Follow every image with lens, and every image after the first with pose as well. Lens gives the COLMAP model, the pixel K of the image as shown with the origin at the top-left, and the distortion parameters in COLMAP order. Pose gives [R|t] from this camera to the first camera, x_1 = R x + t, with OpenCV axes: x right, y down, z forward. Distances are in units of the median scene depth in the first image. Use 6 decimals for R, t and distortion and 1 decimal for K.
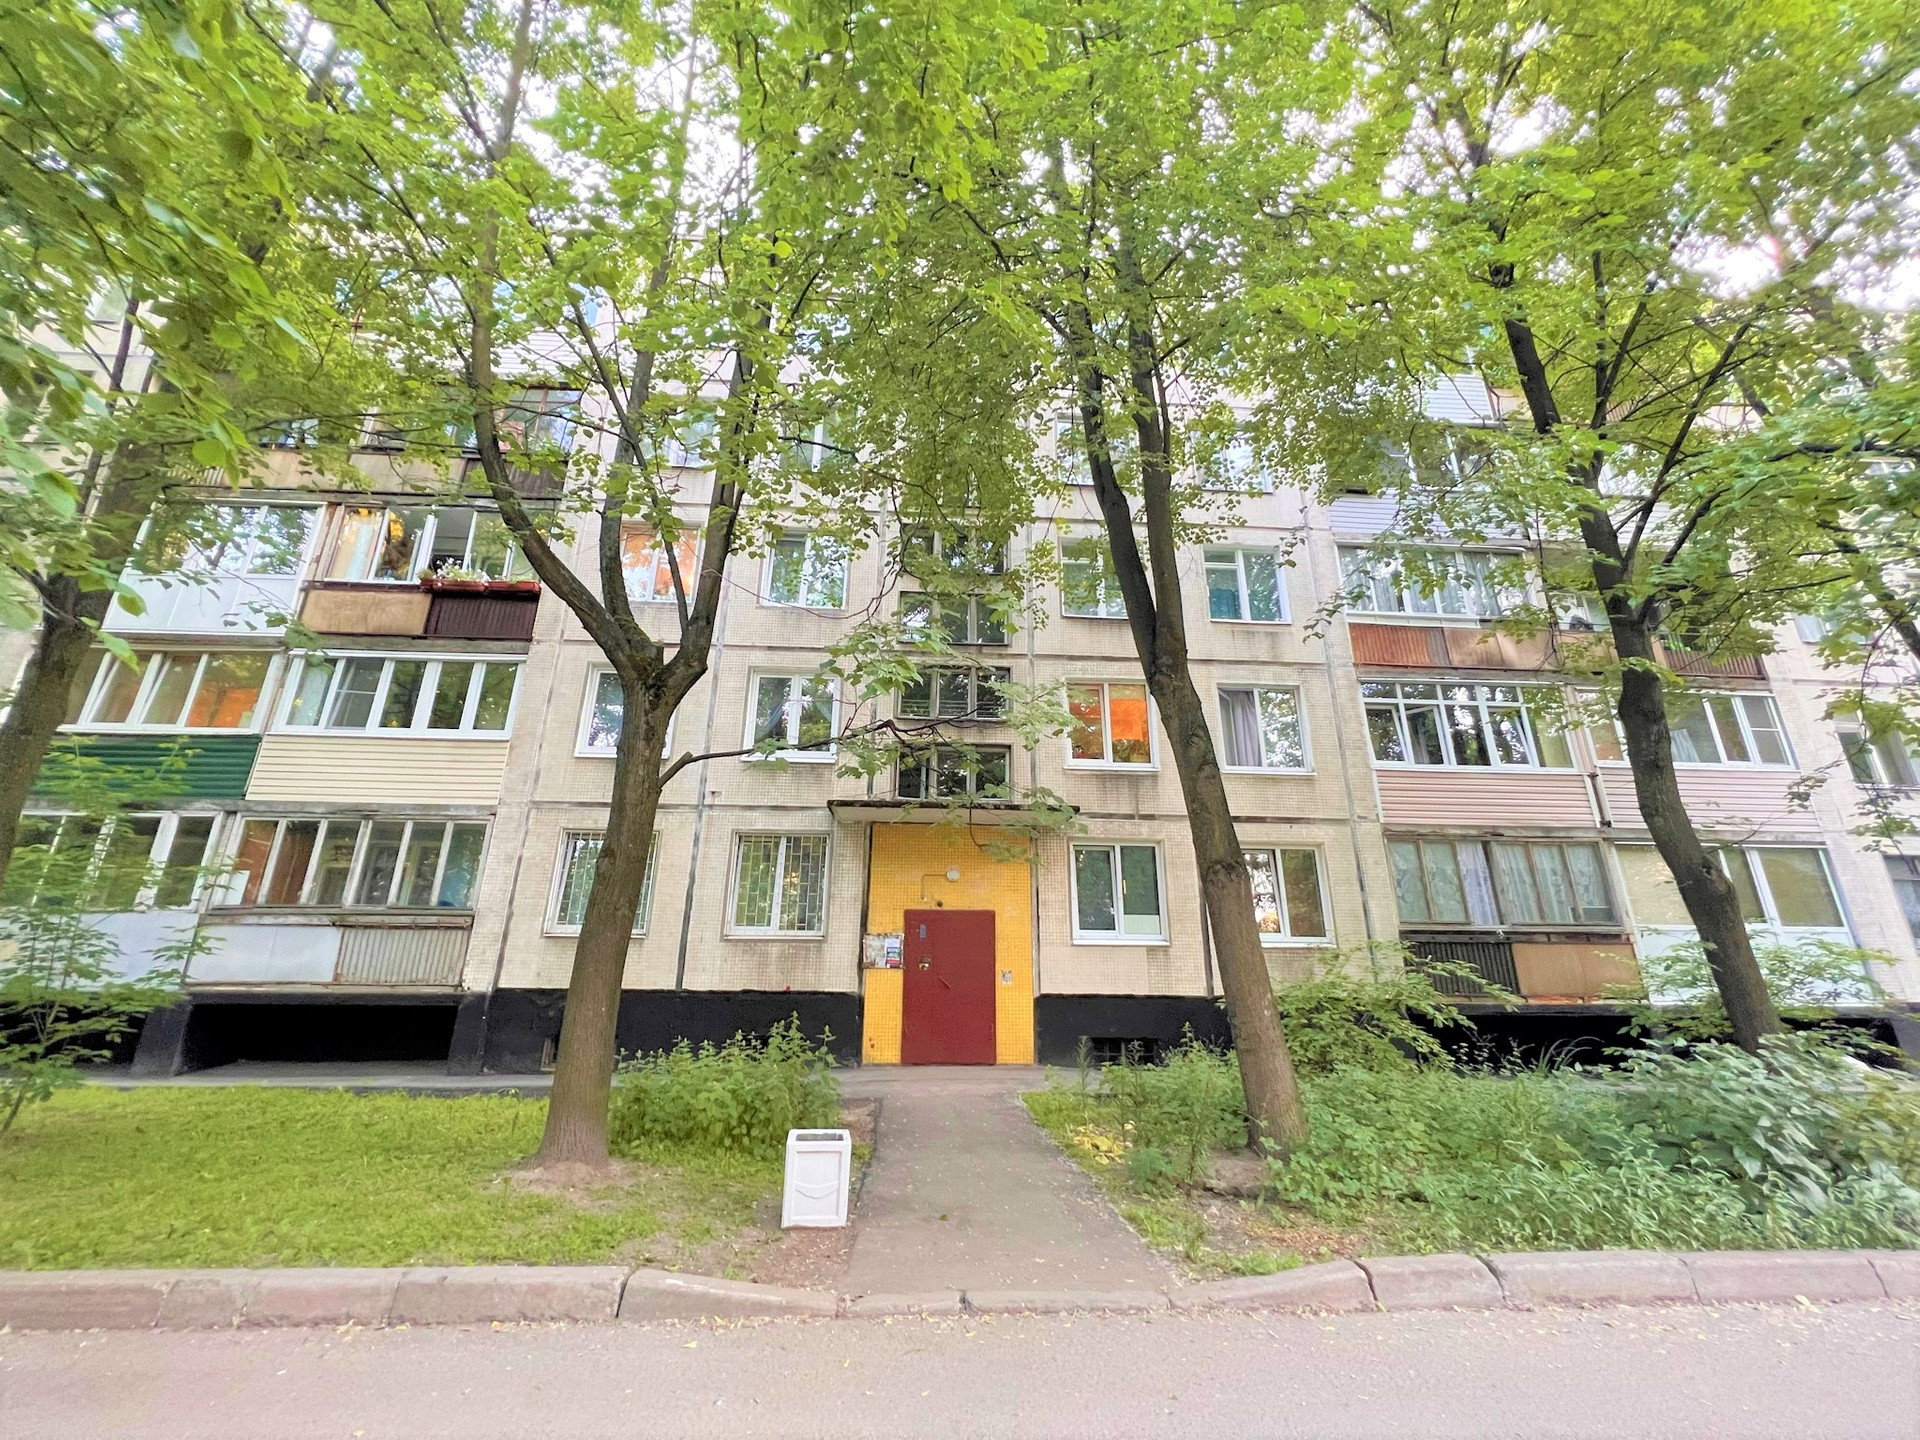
lens RADIAL K [[774.5, 0, 960.8], [0, 774.5, 714.0], [0, 0, 1]] dist [-0.001711, 0.000499]
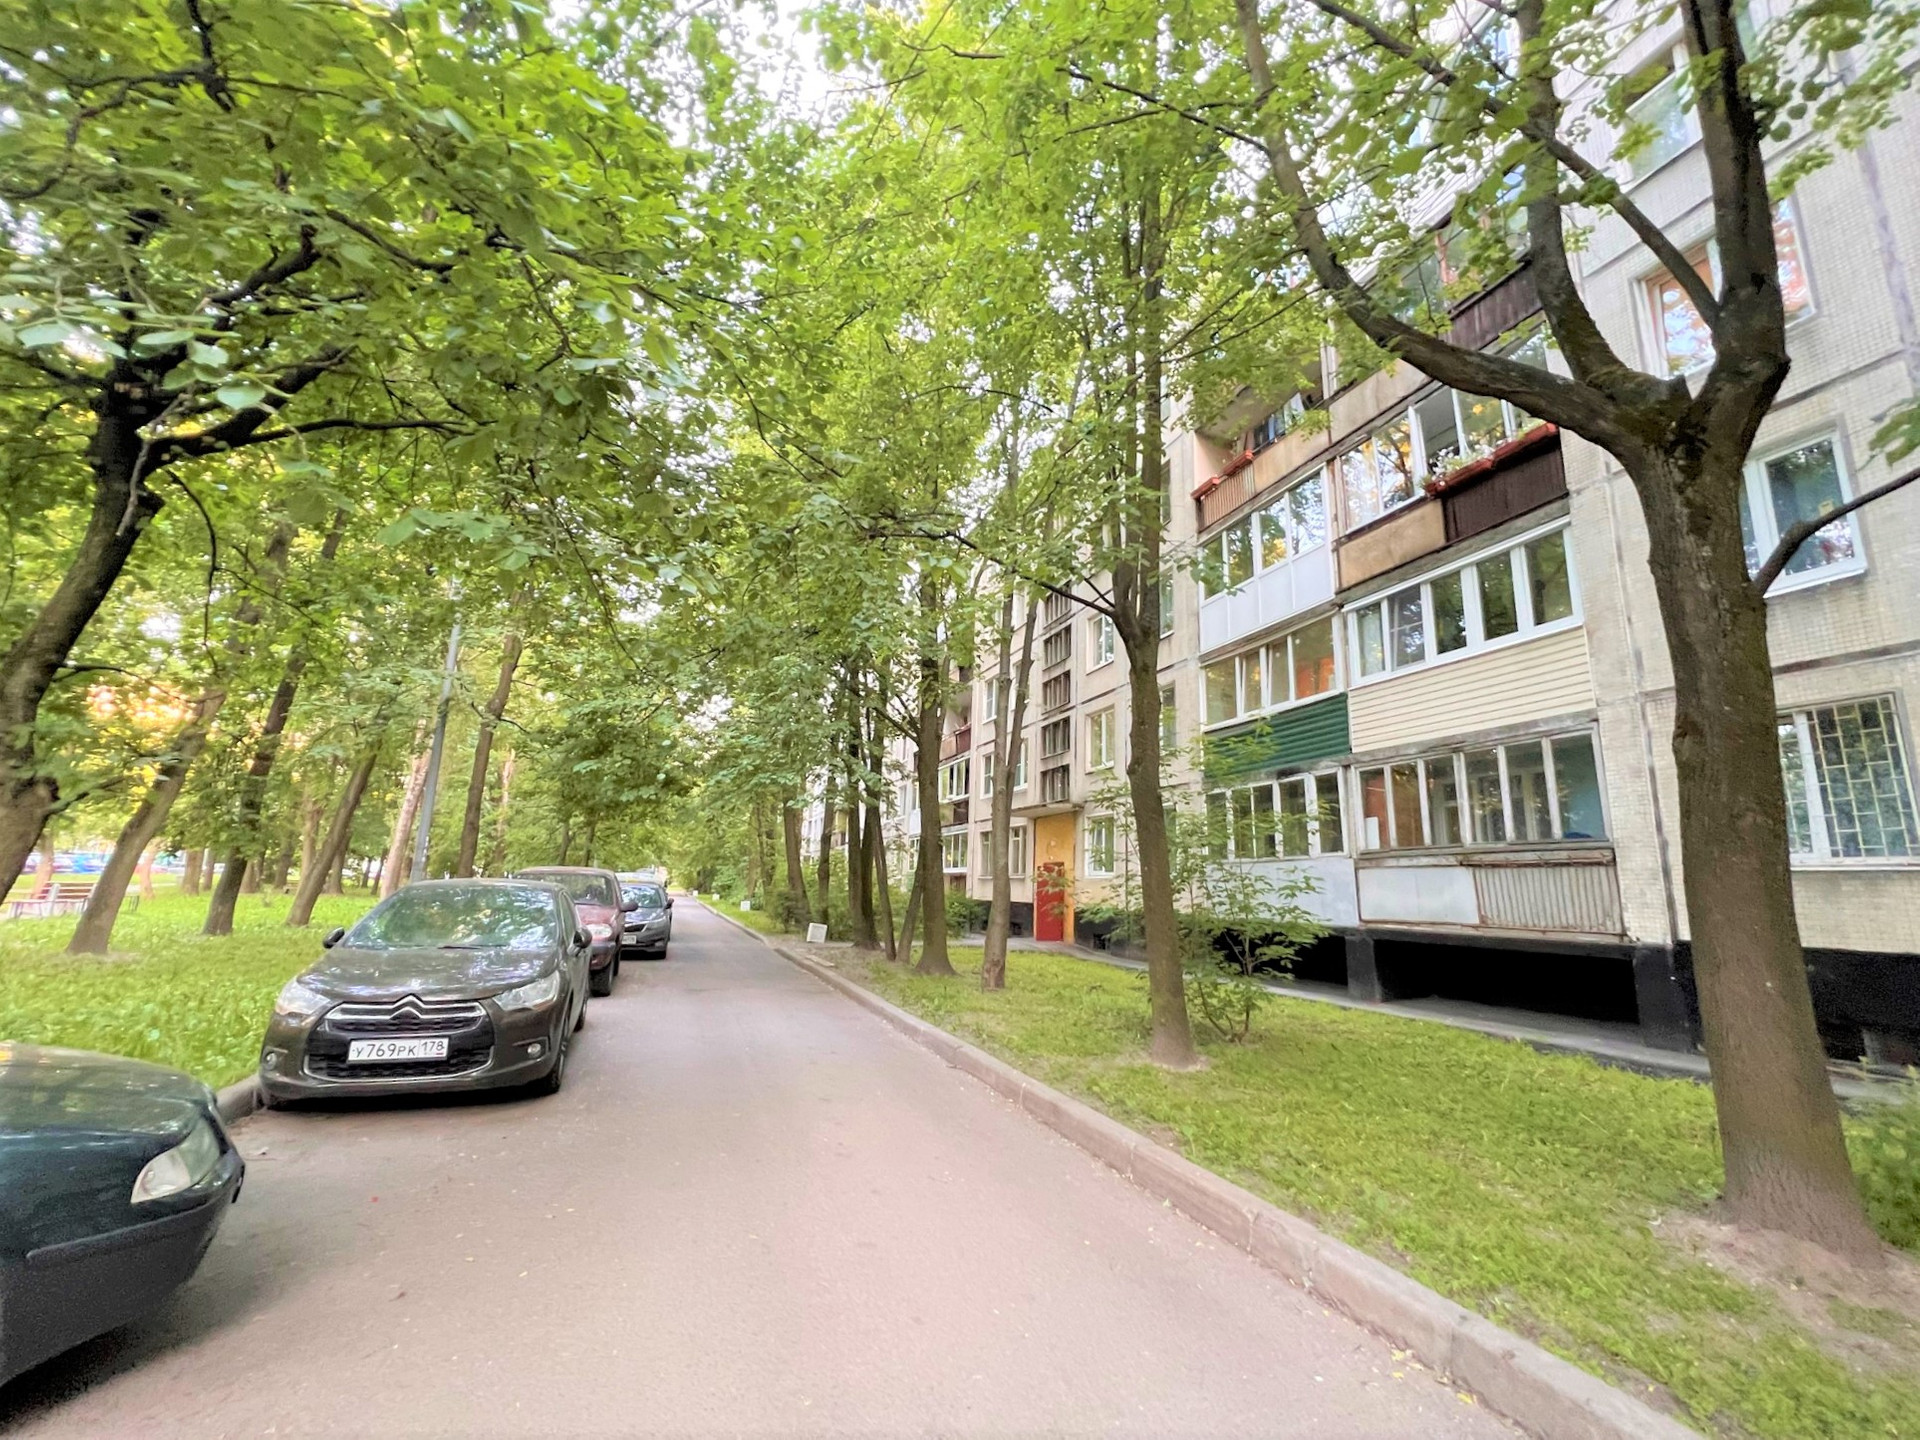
lens RADIAL K [[813.1, 0, 958.9], [0, 813.1, 719.3], [0, 0, 1]] dist [-0.001507, -0.000908]
pose [[0.268697, -0.198007, -0.942653, -0.005673], [0.276230, 0.953378, -0.121522, 0.052004], [0.922767, -0.227736, 0.310865, 0.159195]]
